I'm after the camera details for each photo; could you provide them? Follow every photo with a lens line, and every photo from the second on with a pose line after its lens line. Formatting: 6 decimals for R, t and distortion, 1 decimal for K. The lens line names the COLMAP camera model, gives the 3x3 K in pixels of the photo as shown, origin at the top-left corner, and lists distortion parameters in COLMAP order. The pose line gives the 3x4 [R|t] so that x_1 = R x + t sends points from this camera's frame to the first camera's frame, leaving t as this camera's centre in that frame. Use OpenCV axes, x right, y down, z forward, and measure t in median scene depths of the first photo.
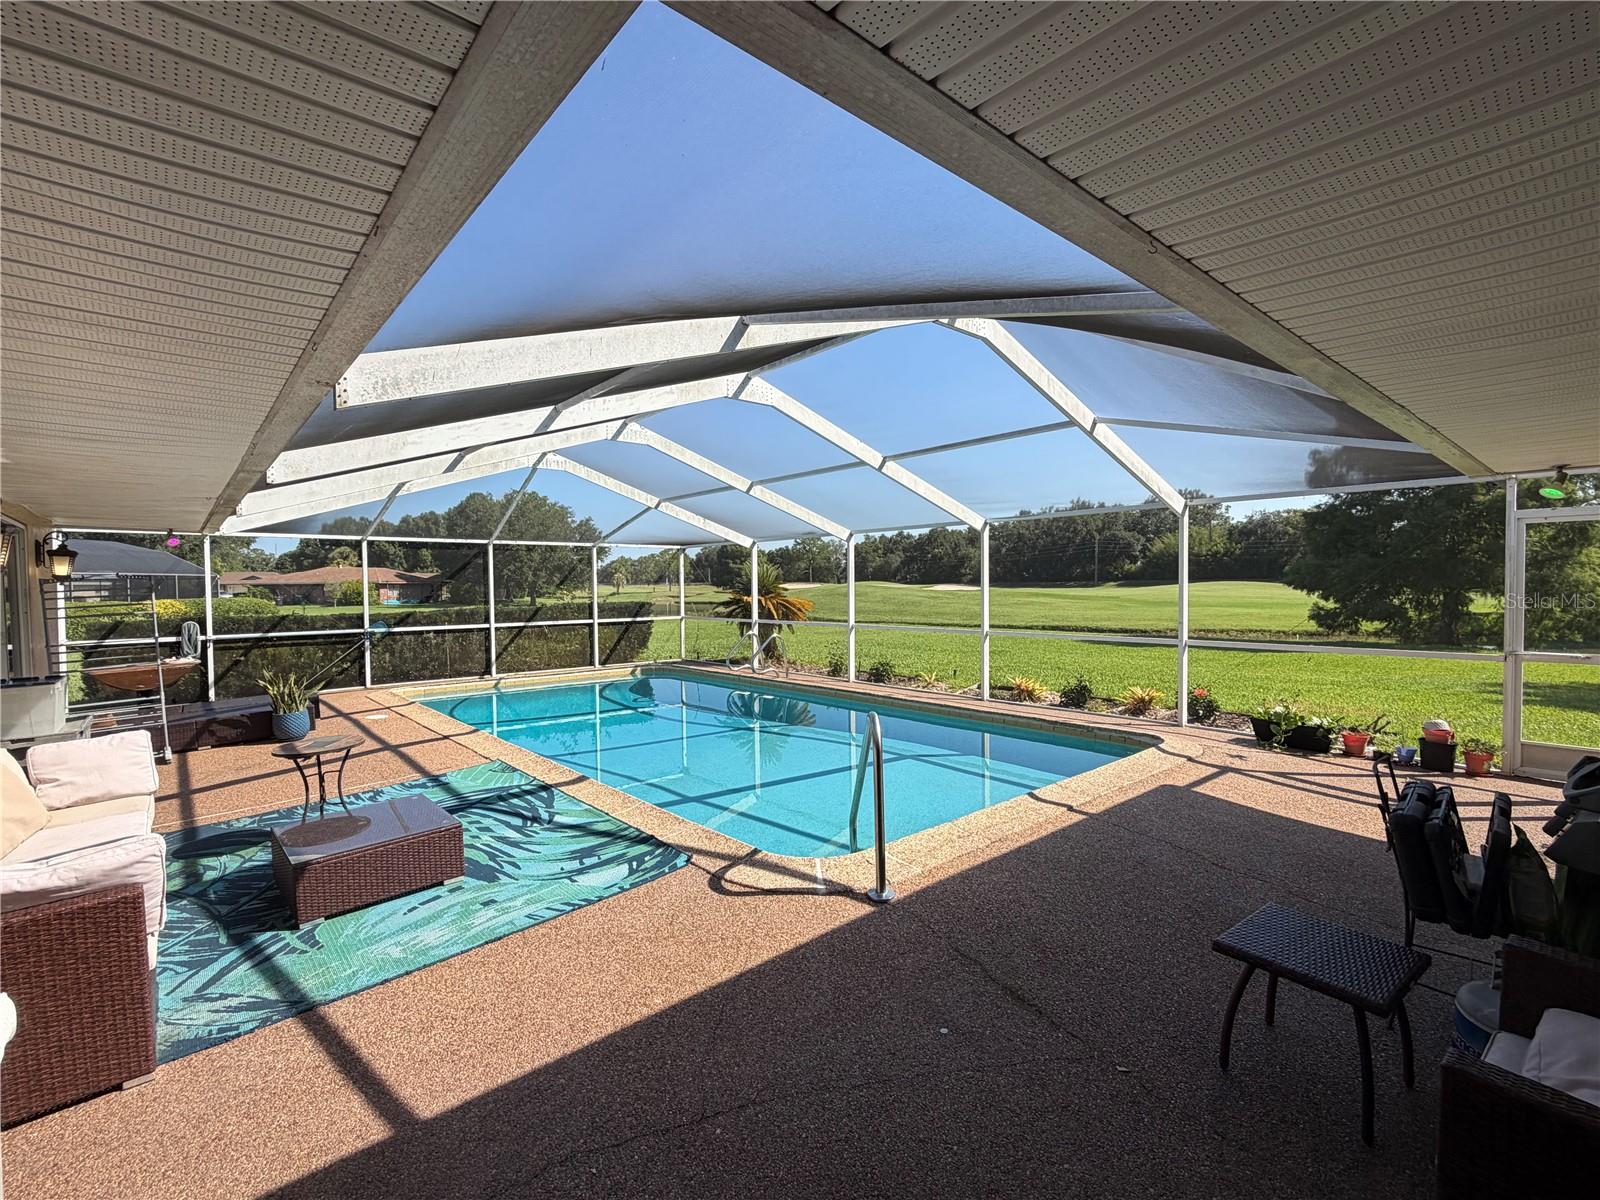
lens RADIAL K [[730.9, 0, 800.3], [0, 730.9, 590.5], [0, 0, 1]] dist [-0.000617, -0.000085]
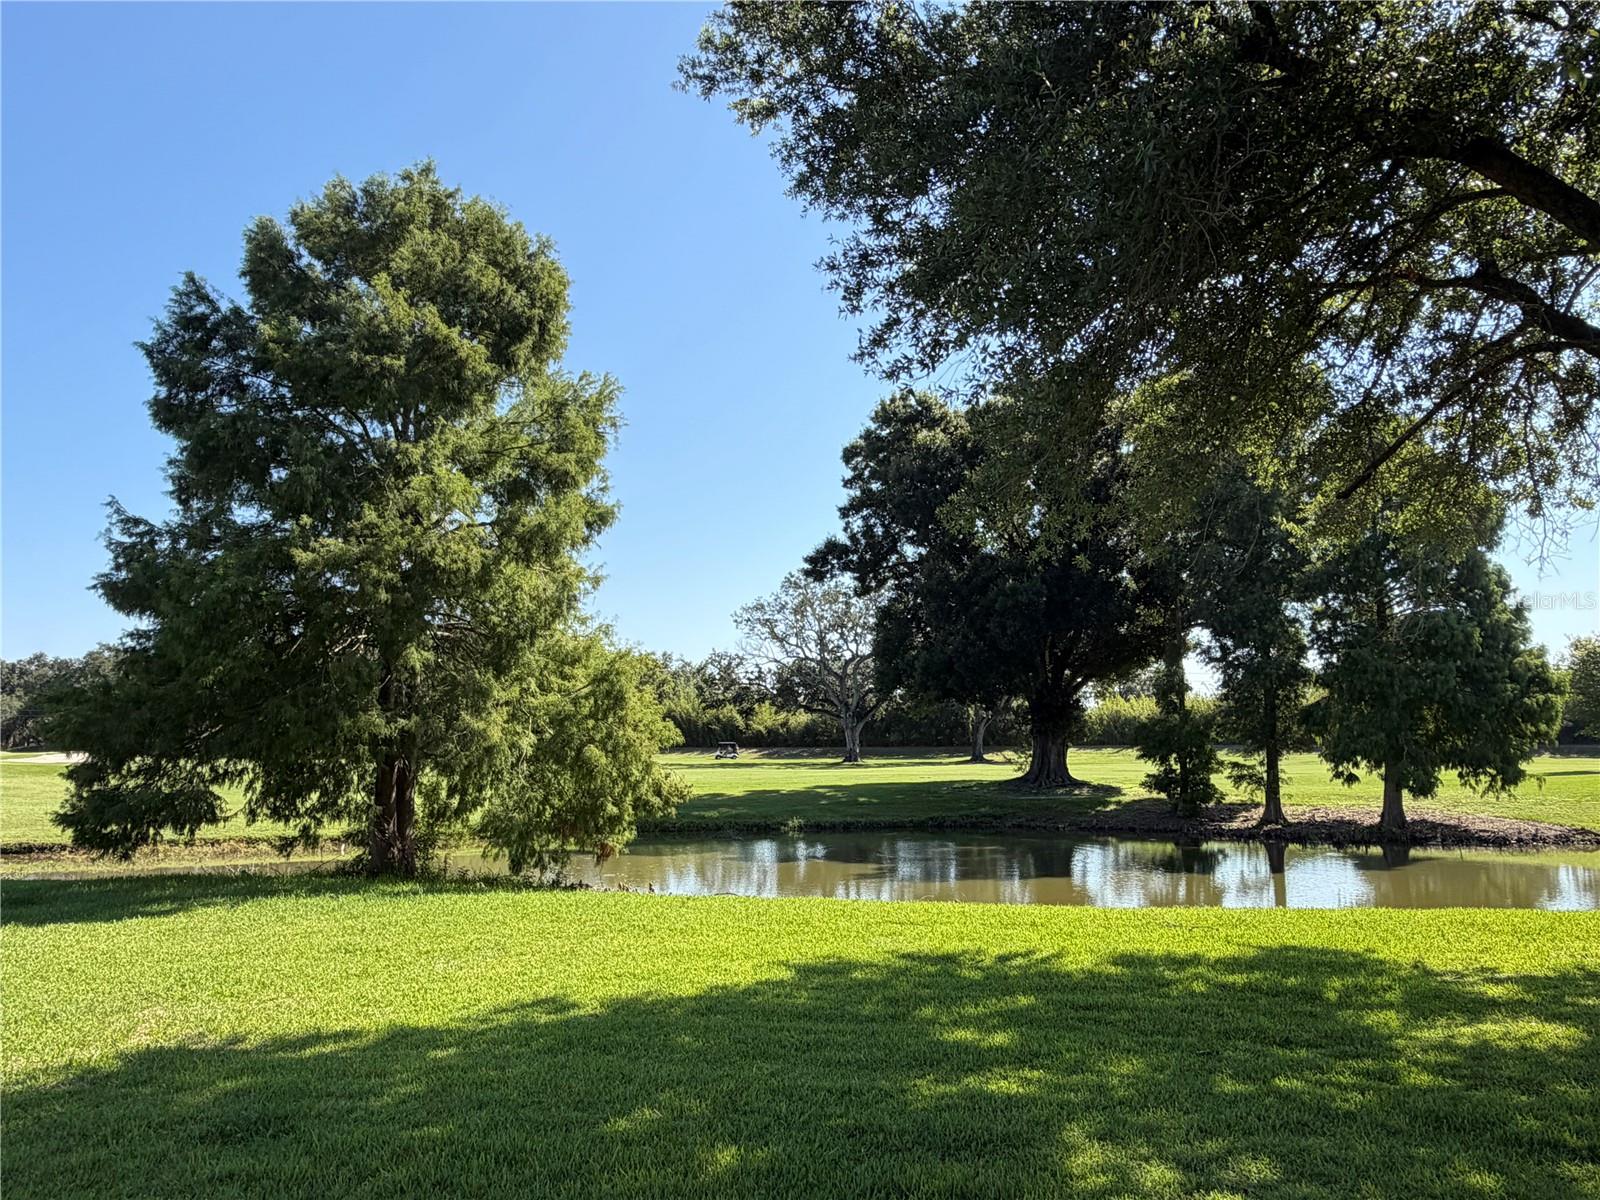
lens RADIAL K [[1073.1, 0, 806.8], [0, 1073.1, 593.8], [0, 0, 1]] dist [-0.009816, 0.001897]
pose [[0.769059, 0.100364, 0.631249, 0.111476], [0.000671, 0.987468, -0.157818, 0.000767], [-0.639178, 0.121795, 0.759354, 0.041618]]
